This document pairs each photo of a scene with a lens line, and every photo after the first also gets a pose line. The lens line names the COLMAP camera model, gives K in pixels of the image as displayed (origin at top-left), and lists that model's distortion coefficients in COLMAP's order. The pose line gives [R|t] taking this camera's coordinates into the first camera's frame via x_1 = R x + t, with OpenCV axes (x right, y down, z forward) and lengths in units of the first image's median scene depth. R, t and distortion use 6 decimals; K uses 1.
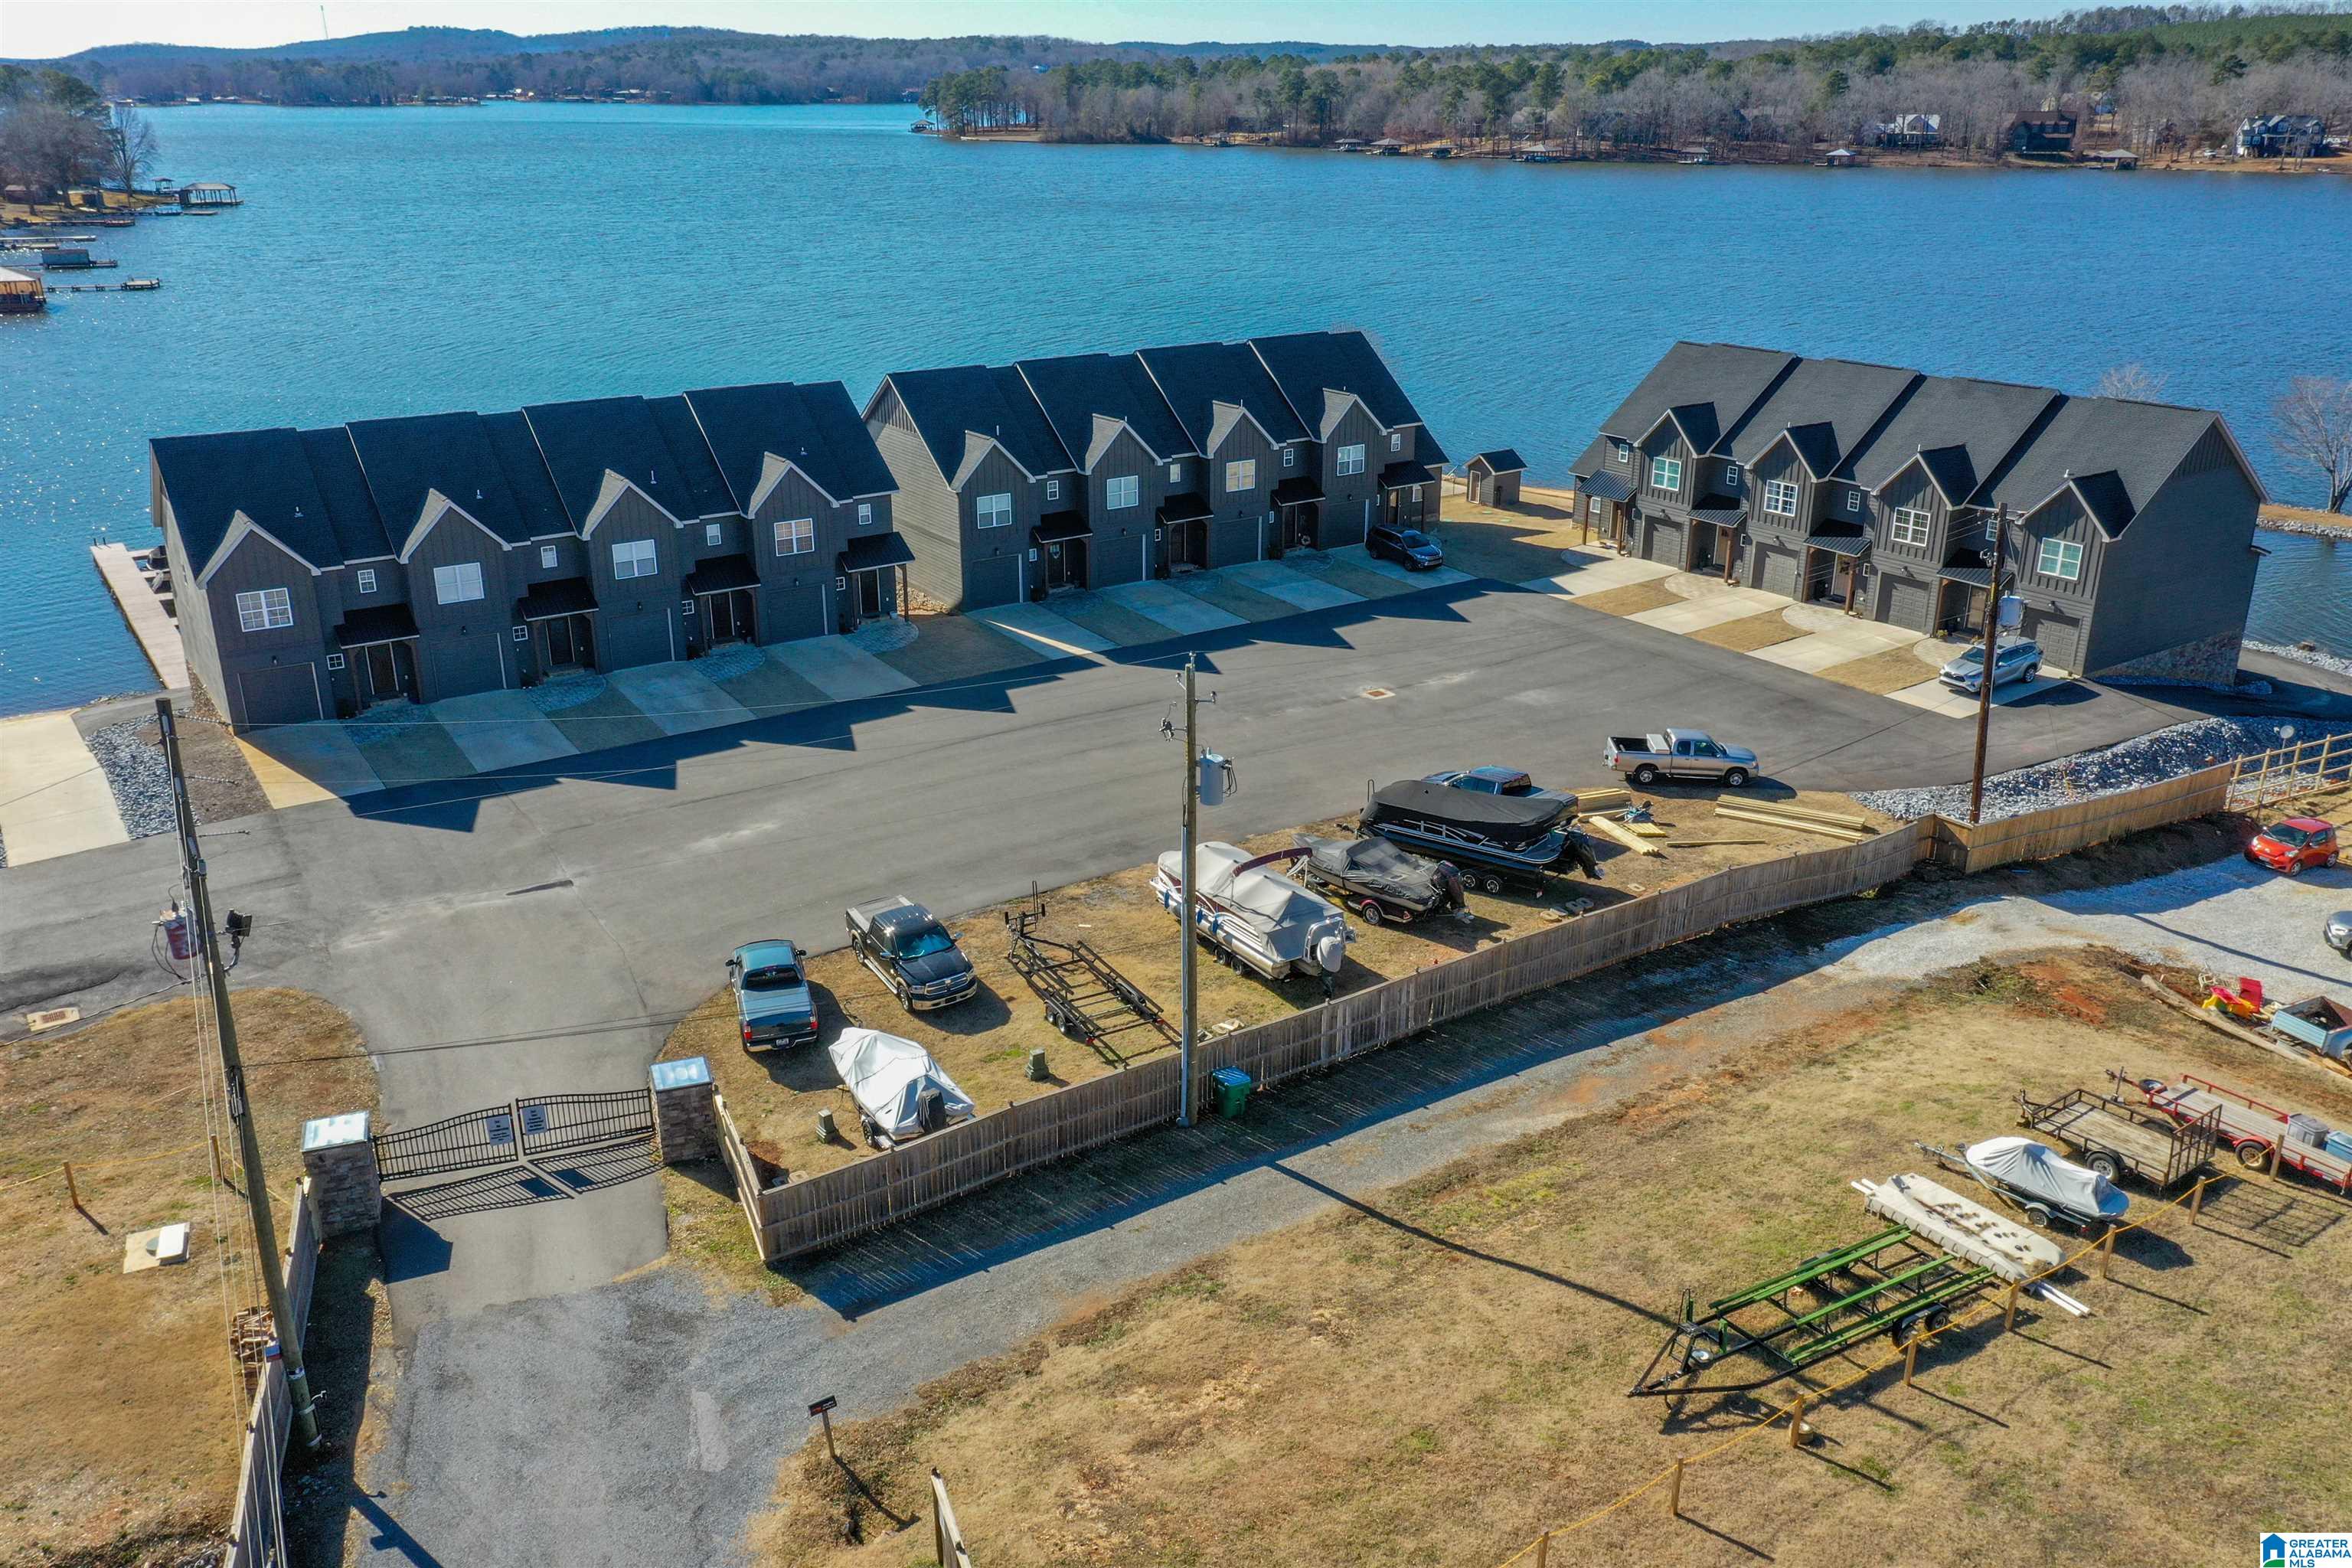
lens RADIAL K [[1844.5, 0, 1176.0], [0, 1844.5, 784.0], [0, 0, 1]] dist [-0.003249, 0.003053]
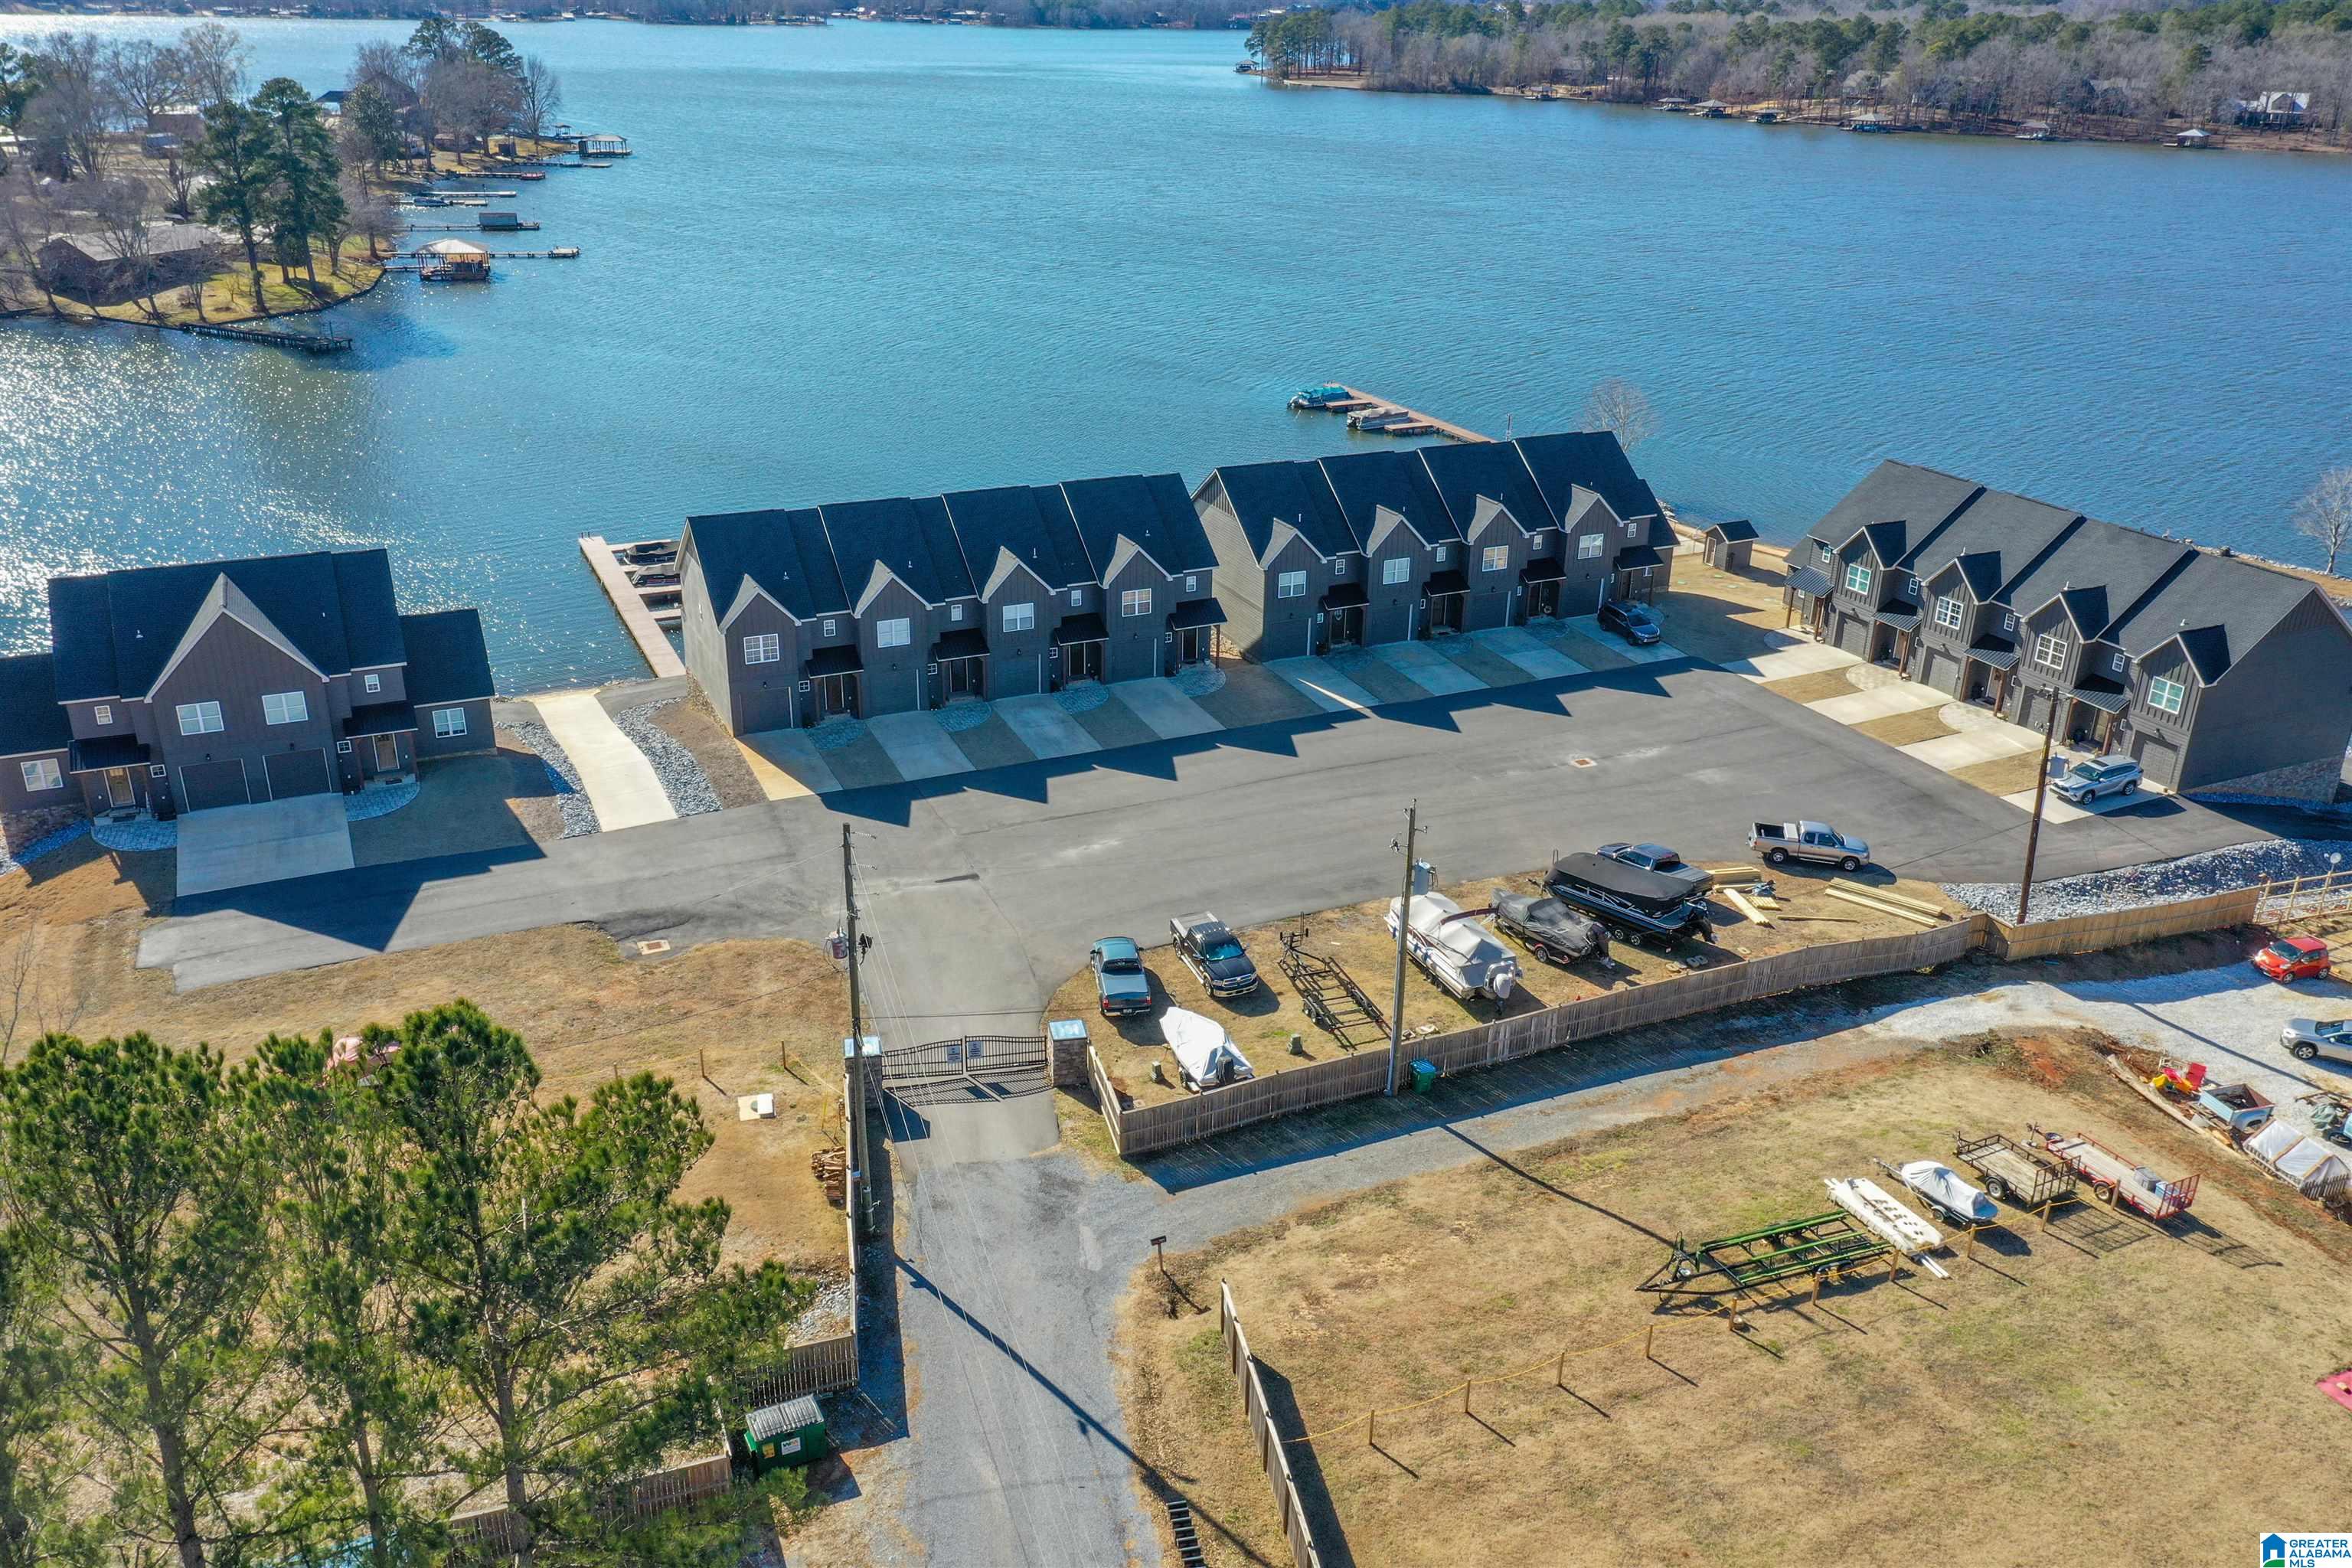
lens RADIAL K [[1849.1, 0, 1176.0], [0, 1849.1, 784.0], [0, 0, 1]] dist [-0.000763, -0.004206]
pose [[0.986479, 0.078186, -0.144037, 0.018699], [-0.072185, 0.996310, 0.046433, -0.077916], [0.147136, -0.035408, 0.988482, -0.316748]]
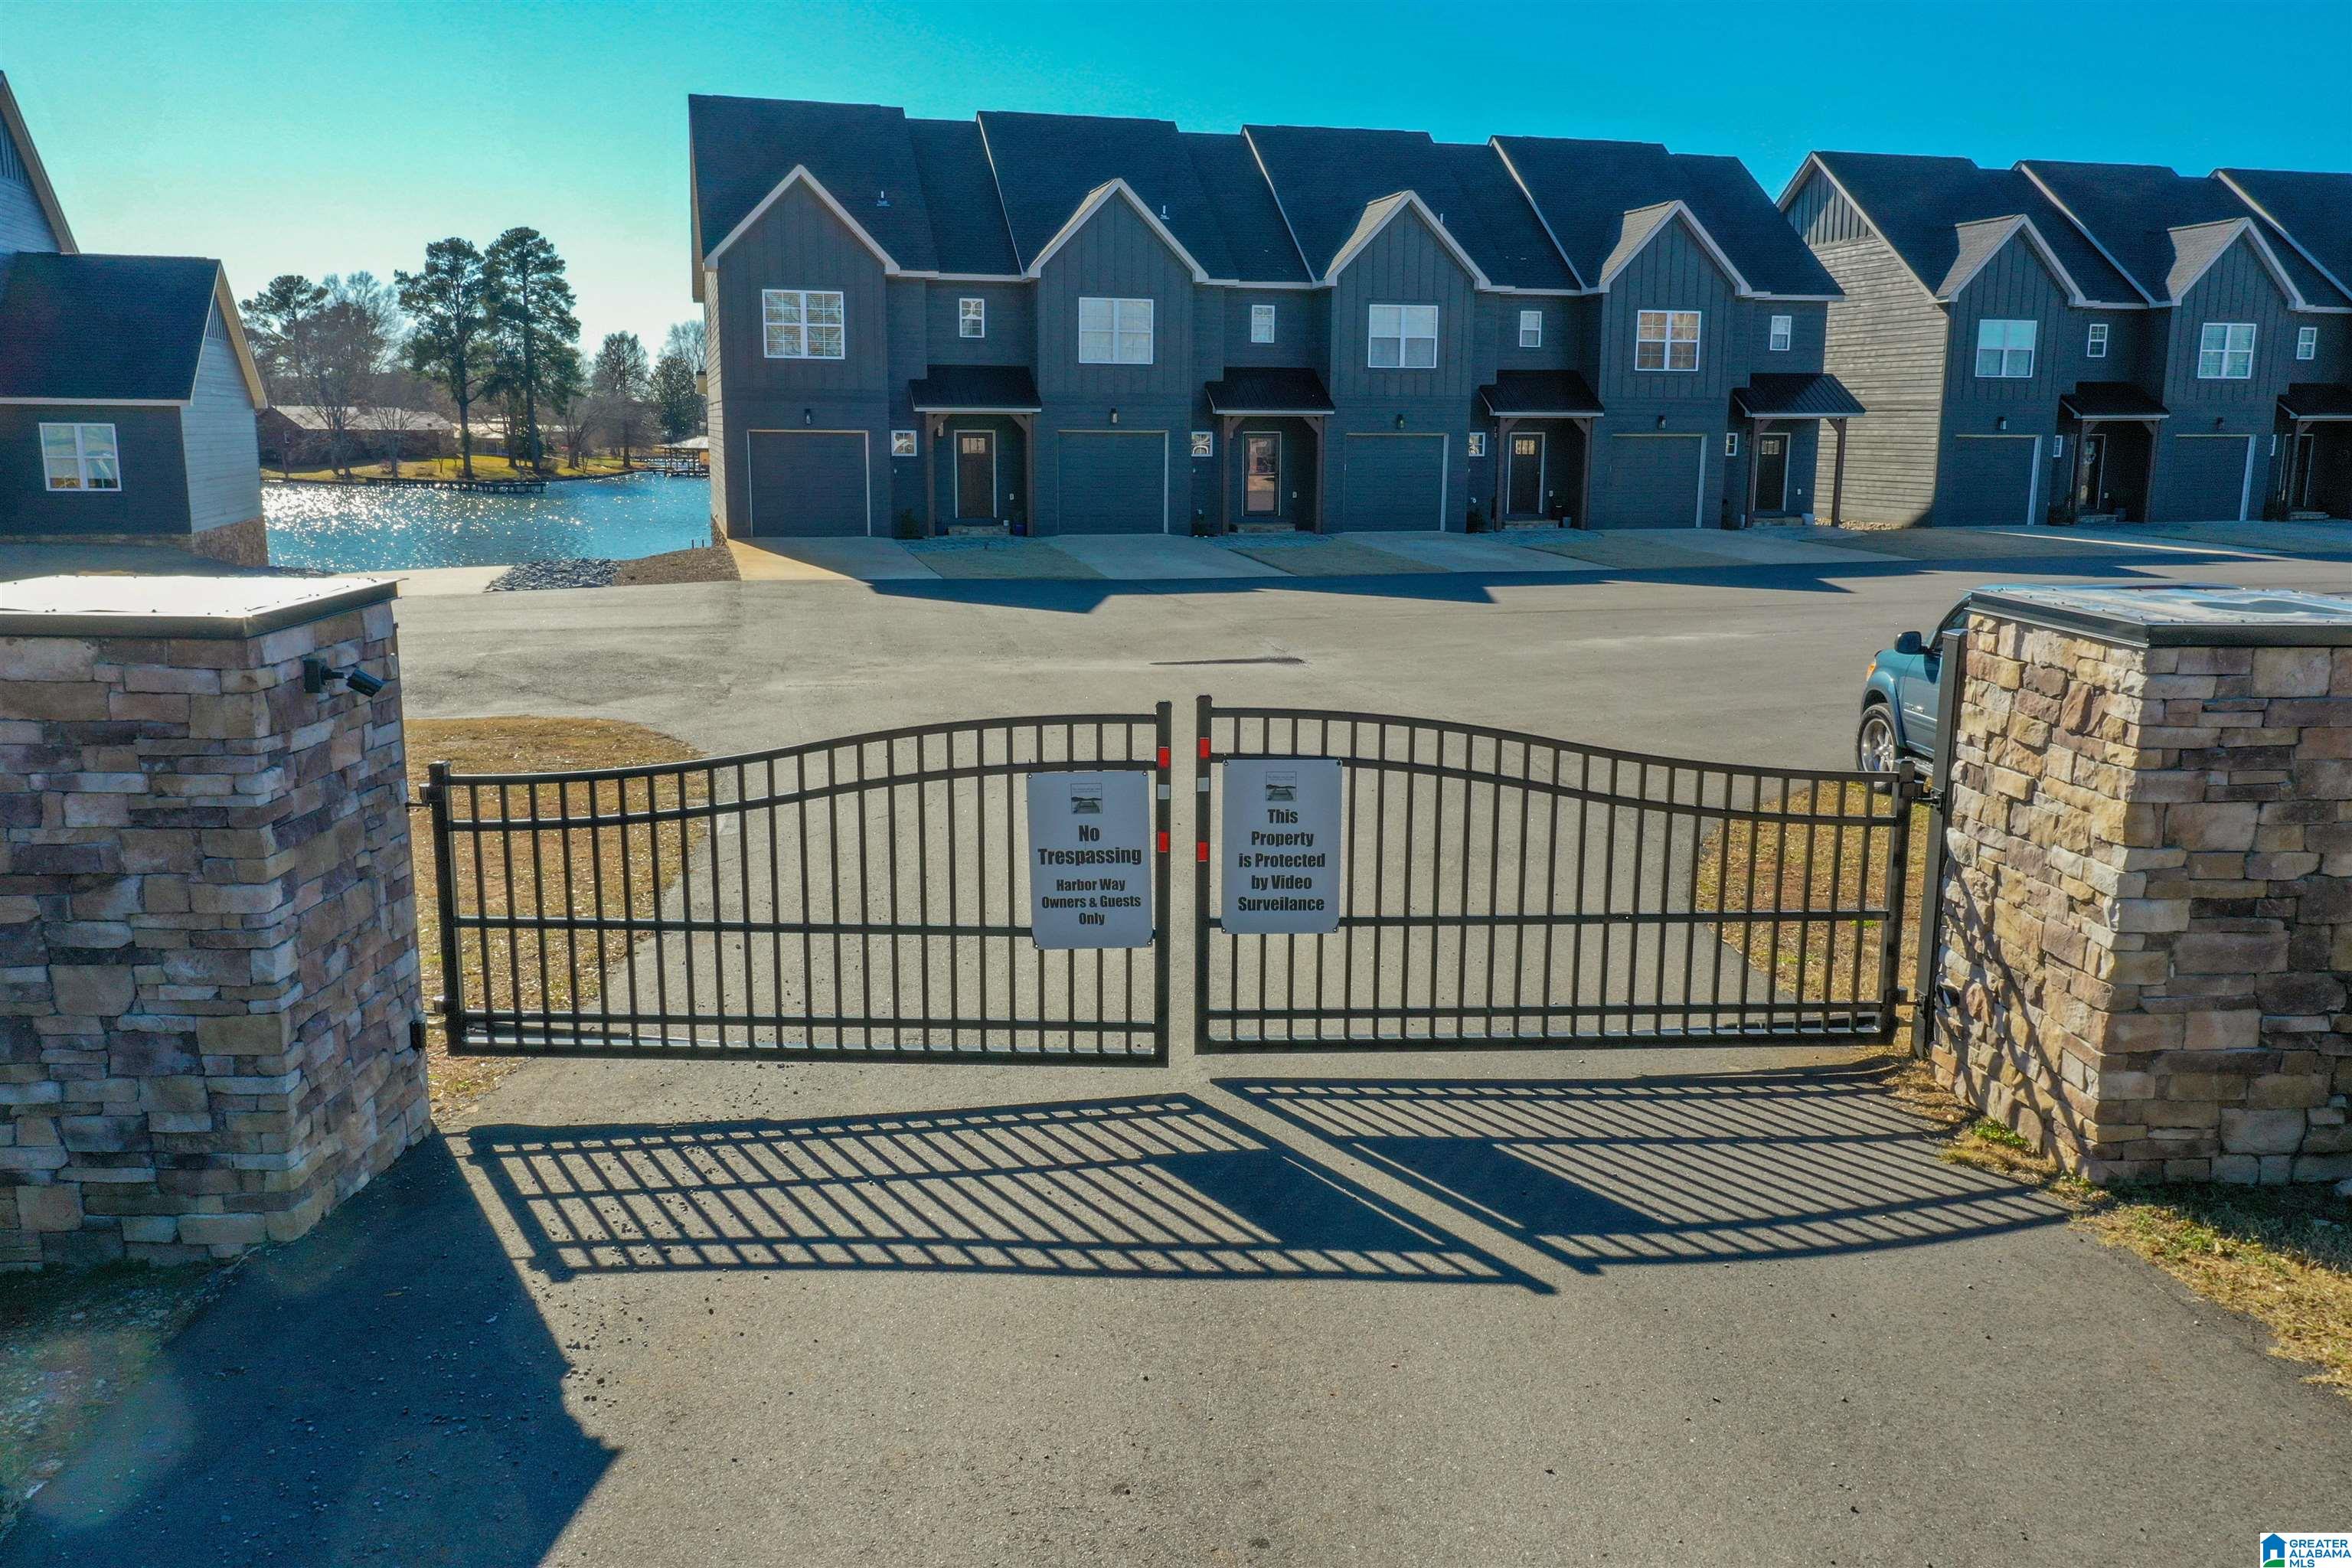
lens RADIAL K [[1849.1, 0, 1176.0], [0, 1849.1, 784.0], [0, 0, 1]] dist [-0.000763, -0.004206]
pose [[0.946222, 0.064438, -0.317035, -0.180885], [-0.119684, 0.980161, -0.157988, 0.123516], [0.300565, 0.187435, 0.935162, 0.497493]]
